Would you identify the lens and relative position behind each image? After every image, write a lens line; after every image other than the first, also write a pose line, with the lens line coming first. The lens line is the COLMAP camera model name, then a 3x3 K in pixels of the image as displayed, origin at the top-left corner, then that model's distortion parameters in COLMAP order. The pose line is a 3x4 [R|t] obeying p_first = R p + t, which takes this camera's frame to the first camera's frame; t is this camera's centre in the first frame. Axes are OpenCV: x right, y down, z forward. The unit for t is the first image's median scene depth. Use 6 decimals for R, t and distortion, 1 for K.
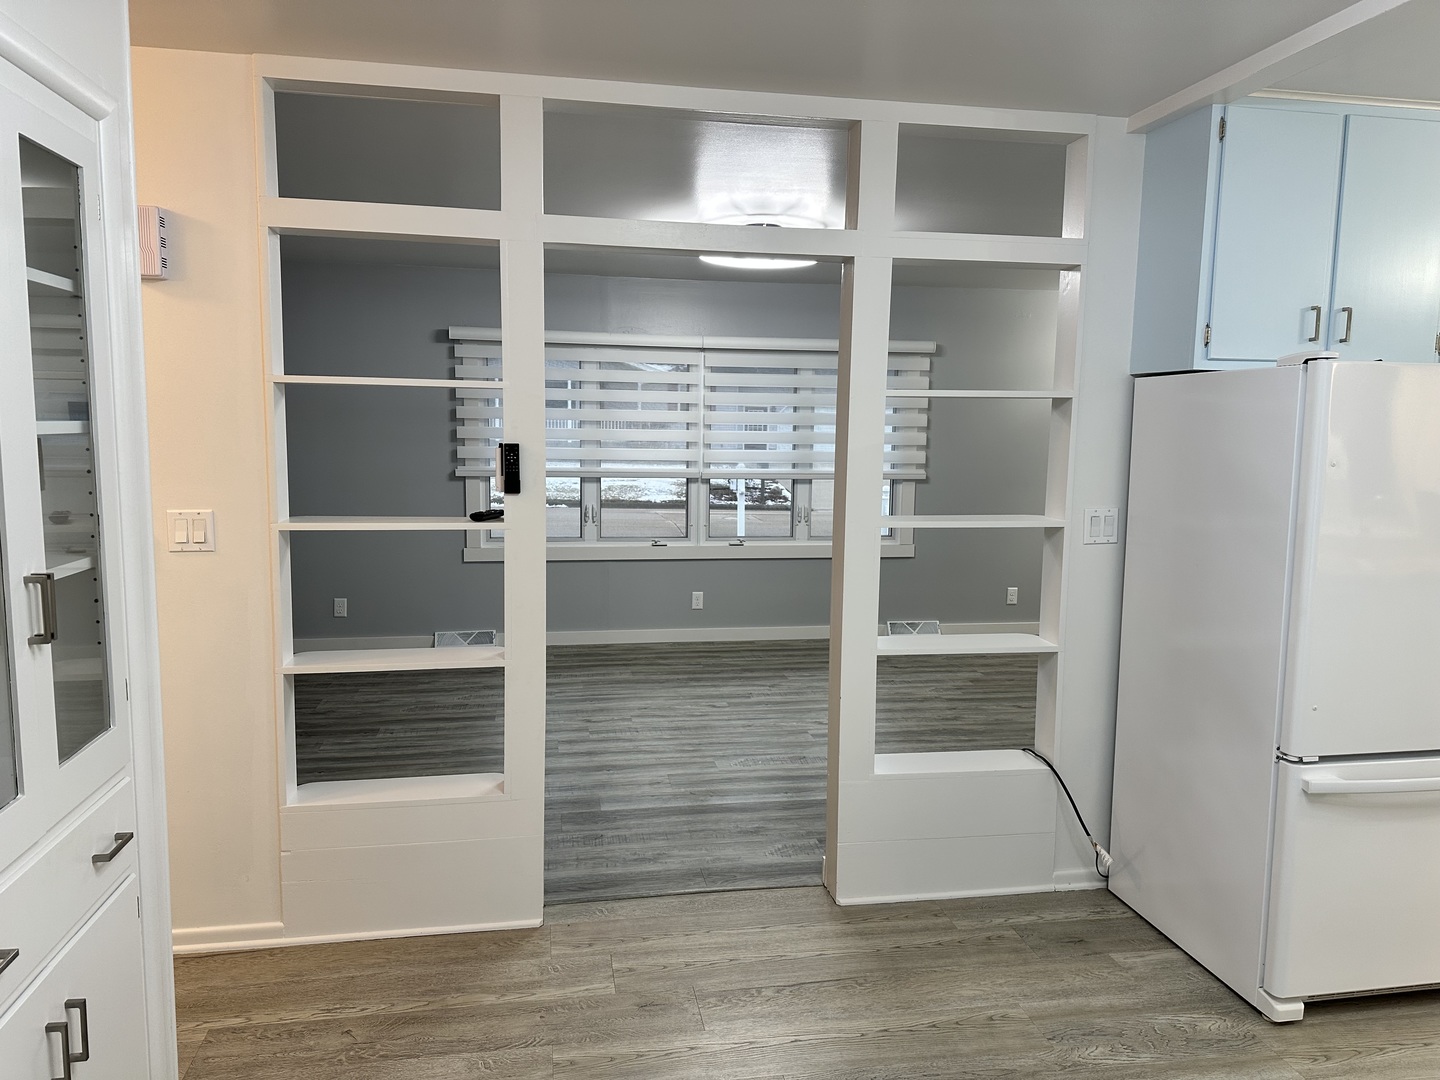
lens RADIAL K [[990.3, 0, 716.9], [0, 990.3, 523.0], [0, 0, 1]] dist [0.096307, -0.112194]
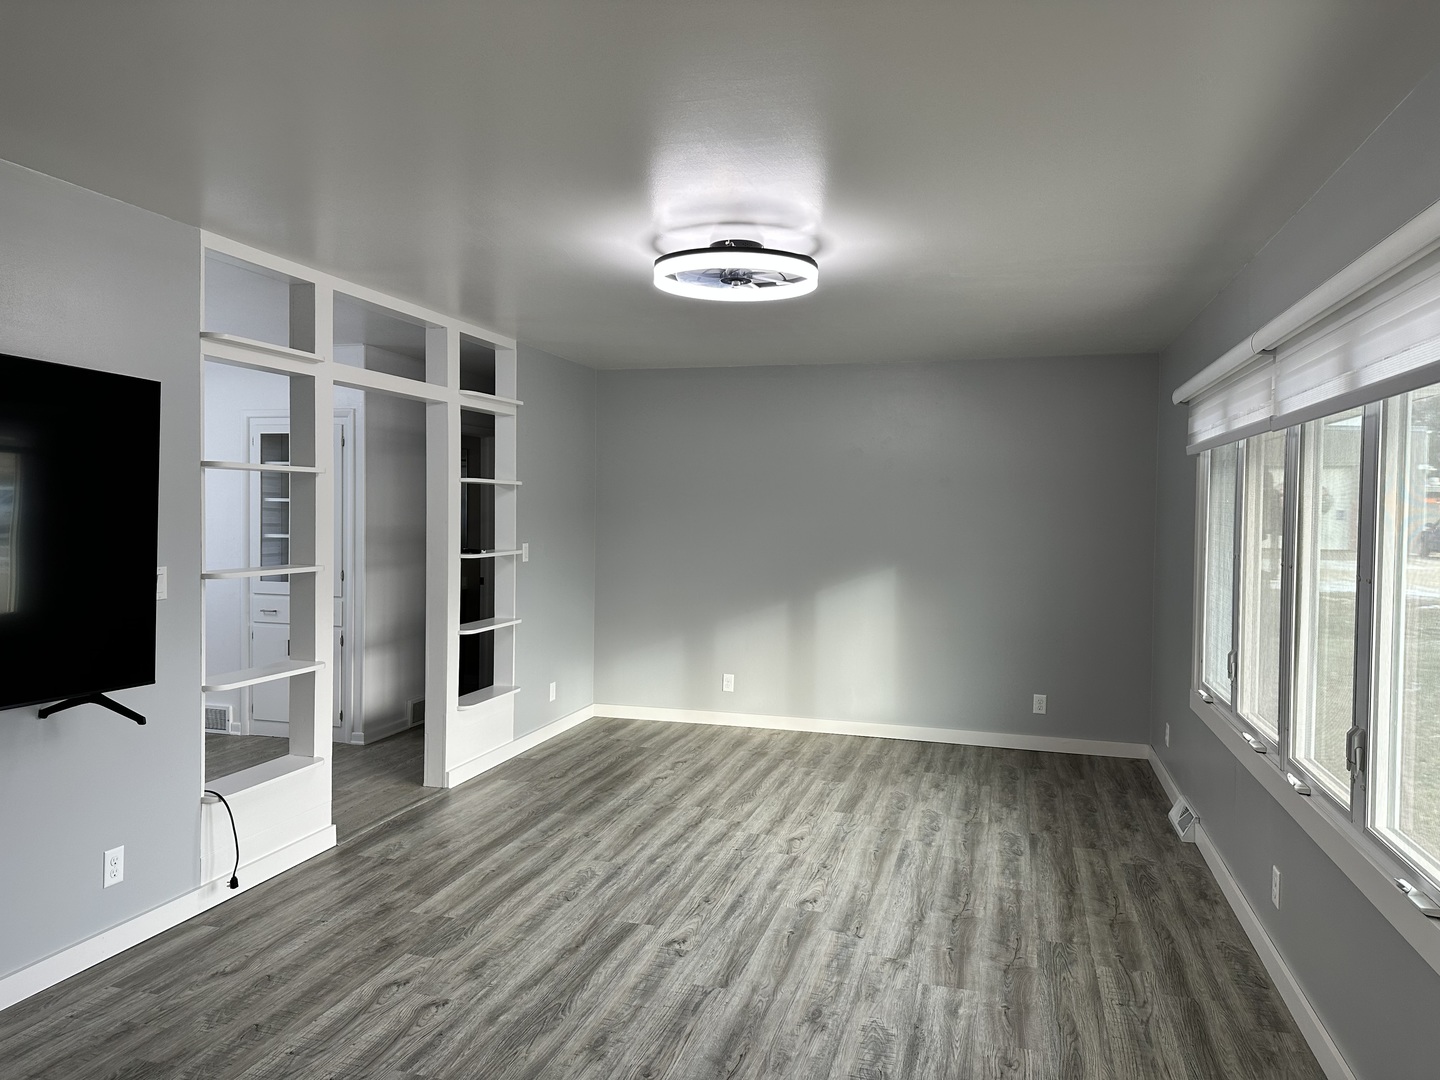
lens RADIAL K [[1034.6, 0, 720.0], [0, 1034.6, 540.0], [0, 0, 1]] dist [0.111736, -0.145786]
pose [[-0.431899, 0.013427, -0.901822, 0.725174], [-0.115959, 0.990764, 0.070287, -0.118994], [0.894436, 0.134931, -0.426353, 1.294843]]
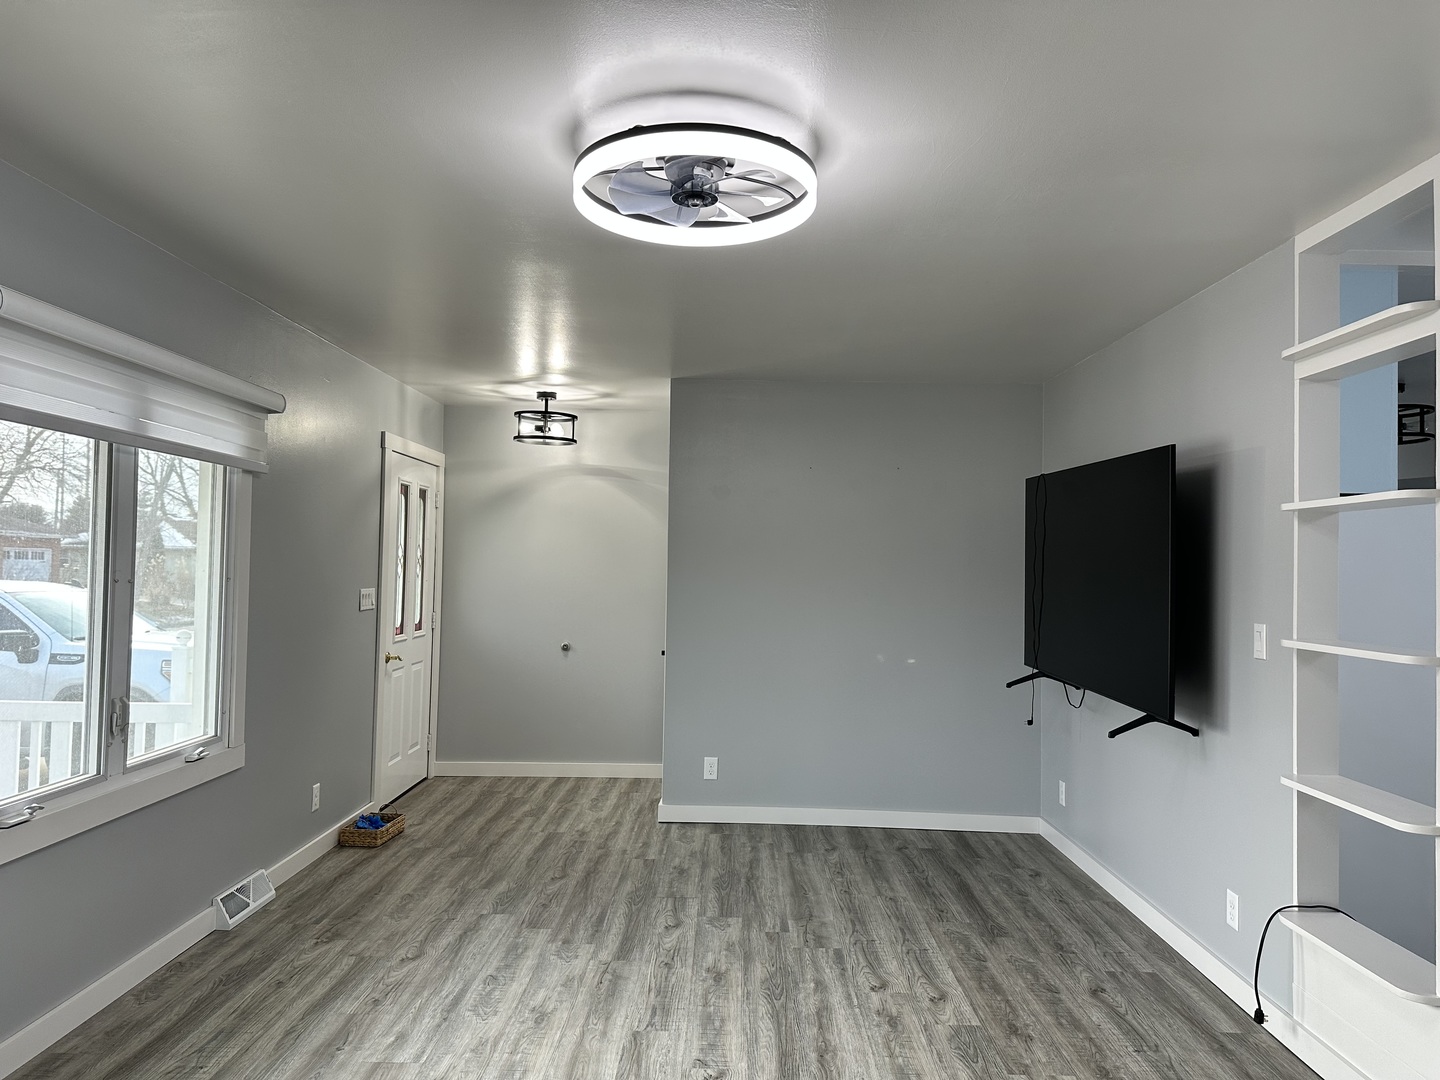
lens RADIAL K [[1003.0, 0, 712.7], [0, 1003.0, 528.1], [0, 0, 1]] dist [0.102192, -0.130945]
pose [[0.188107, 0.030818, 0.981665, -0.447668], [0.090215, 0.994740, -0.048515, -0.067422], [-0.977996, 0.097687, 0.184337, 0.874058]]
